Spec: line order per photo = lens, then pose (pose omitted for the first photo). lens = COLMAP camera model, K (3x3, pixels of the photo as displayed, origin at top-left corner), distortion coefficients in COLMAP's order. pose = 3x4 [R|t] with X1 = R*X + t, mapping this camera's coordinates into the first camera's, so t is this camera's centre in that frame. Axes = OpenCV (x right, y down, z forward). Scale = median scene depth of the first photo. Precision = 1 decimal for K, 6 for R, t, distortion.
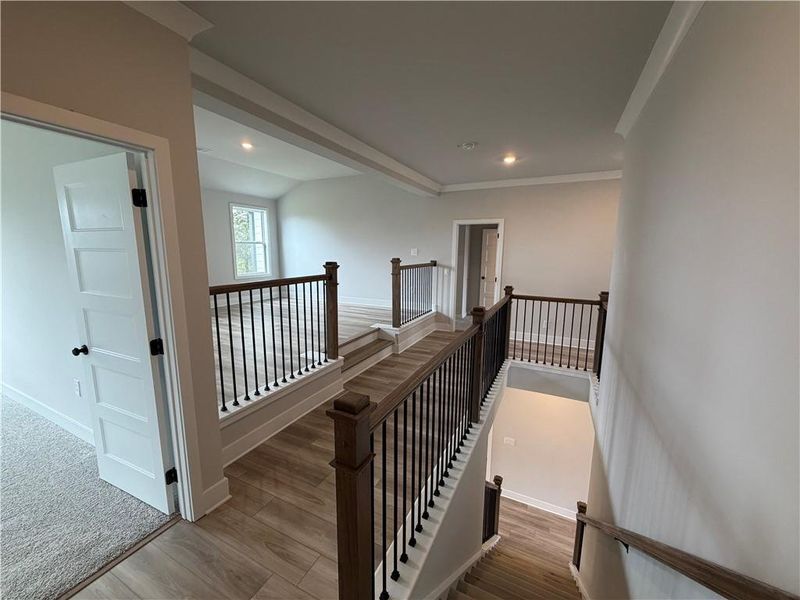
lens RADIAL K [[318.9, 0, 397.9], [0, 318.9, 299.8], [0, 0, 1]] dist [-0.000251, 0.000359]
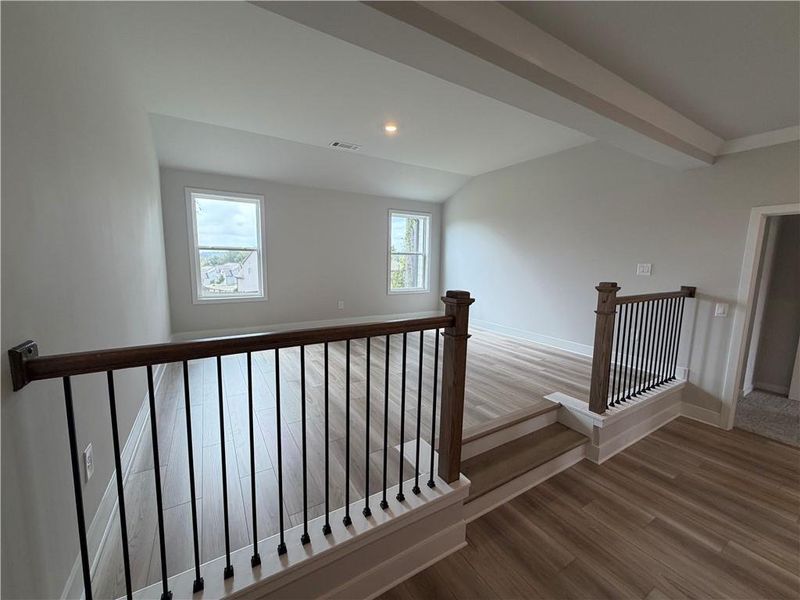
lens RADIAL K [[318.9, 0, 397.9], [0, 318.9, 299.8], [0, 0, 1]] dist [-0.000251, 0.000359]
pose [[0.842851, 0.075874, -0.532771, -0.015420], [-0.094106, 0.995537, -0.007097, -0.063711], [0.529855, 0.056119, 0.846230, 0.361220]]
